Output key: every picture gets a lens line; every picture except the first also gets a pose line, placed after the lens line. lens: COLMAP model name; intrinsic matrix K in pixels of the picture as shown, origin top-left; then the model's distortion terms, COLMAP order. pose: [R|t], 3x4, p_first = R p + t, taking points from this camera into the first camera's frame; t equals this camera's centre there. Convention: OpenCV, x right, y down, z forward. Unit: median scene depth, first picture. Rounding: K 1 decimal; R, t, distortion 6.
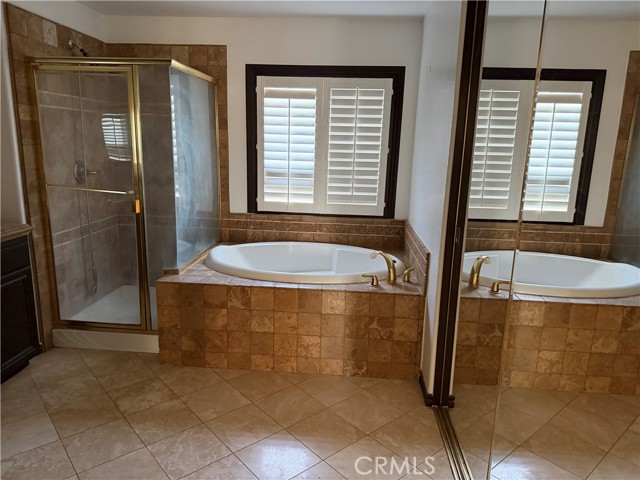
lens RADIAL K [[449.8, 0, 315.7], [0, 449.8, 242.6], [0, 0, 1]] dist [0.071697, -0.092259]
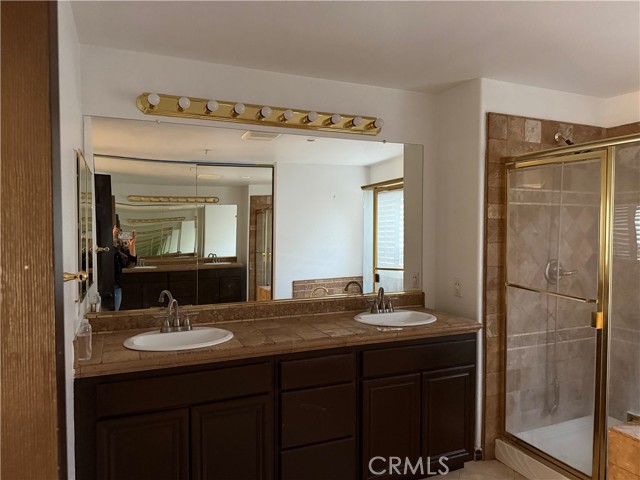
lens RADIAL K [[449.8, 0, 315.6], [0, 449.8, 240.4], [0, 0, 1]] dist [0.071697, -0.092259]
pose [[0.470320, 0.002275, -0.882493, 0.064425], [-0.181846, 0.978786, -0.094390, -0.050608], [0.863557, 0.204871, 0.460757, 0.189479]]
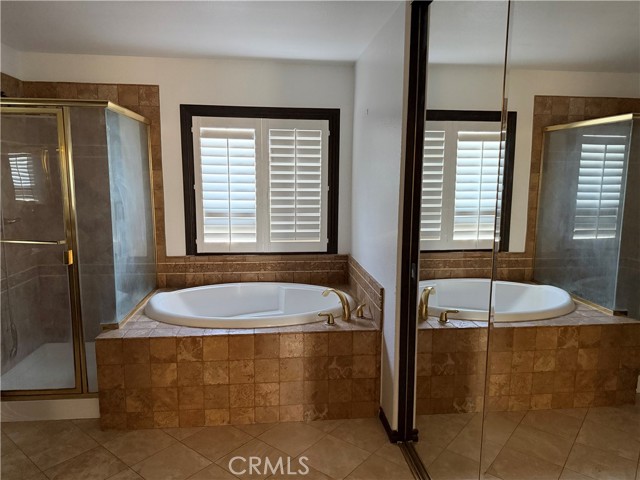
lens RADIAL K [[449.8, 0, 316.8], [0, 449.8, 243.5], [0, 0, 1]] dist [0.071697, -0.092259]
pose [[0.983064, -0.046958, 0.177143, -0.064511], [0.058894, 0.996291, -0.062729, -0.020281], [-0.173541, 0.072099, 0.982184, 0.014672]]
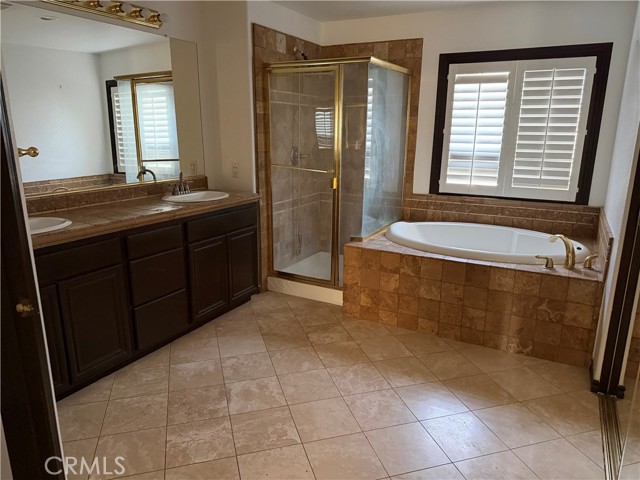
lens RADIAL K [[449.8, 0, 321.5], [0, 449.8, 244.7], [0, 0, 1]] dist [0.071697, -0.092259]
pose [[0.914470, 0.081533, -0.396355, 0.064407], [-0.071865, 0.996643, 0.039209, 0.039901], [0.398221, -0.007372, 0.917260, -0.116337]]
